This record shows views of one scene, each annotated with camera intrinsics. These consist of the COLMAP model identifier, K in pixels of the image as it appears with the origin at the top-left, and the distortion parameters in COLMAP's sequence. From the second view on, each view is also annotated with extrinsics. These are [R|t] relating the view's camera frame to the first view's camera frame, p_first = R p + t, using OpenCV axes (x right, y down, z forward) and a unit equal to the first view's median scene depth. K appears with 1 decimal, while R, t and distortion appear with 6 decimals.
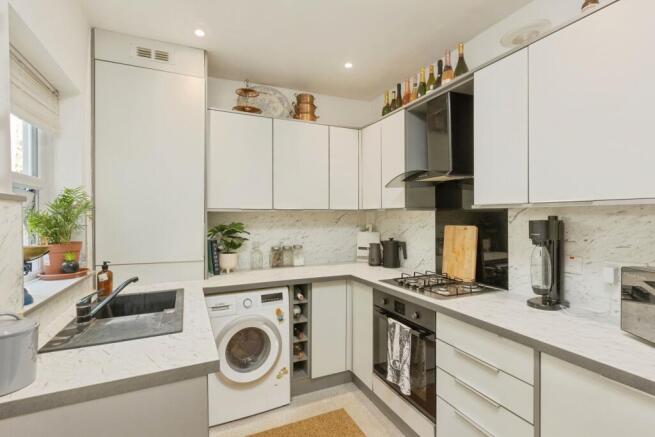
lens RADIAL K [[309.1, 0, 325.8], [0, 309.1, 214.3], [0, 0, 1]] dist [0.008845, -0.000988]
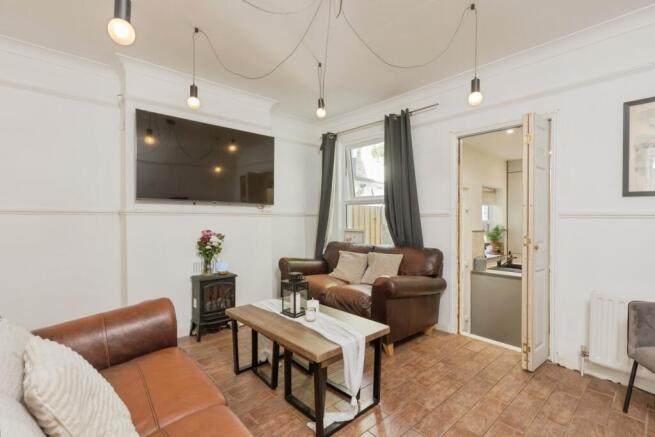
lens RADIAL K [[309.1, 0, 326.6], [0, 309.1, 224.5], [0, 0, 1]] dist [0.008845, -0.000988]
pose [[0.273101, 0.013967, -0.961884, 1.192382], [-0.003403, 0.999902, 0.013553, -0.087756], [0.961979, -0.000428, 0.273122, -1.047839]]
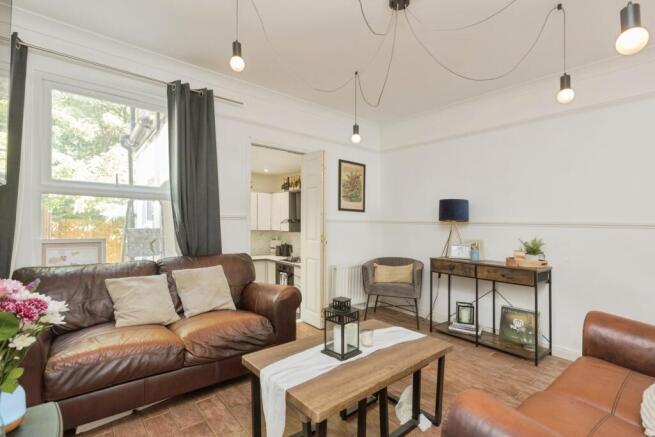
lens RADIAL K [[307.1, 0, 323.6], [0, 307.1, 220.3], [0, 0, 1]] dist [-0.006141, -0.001270]
pose [[0.973673, 0.010384, 0.227714, -0.040105], [-0.008901, 0.999932, -0.007538, -0.096811], [-0.227777, 0.005313, 0.973699, -1.594664]]
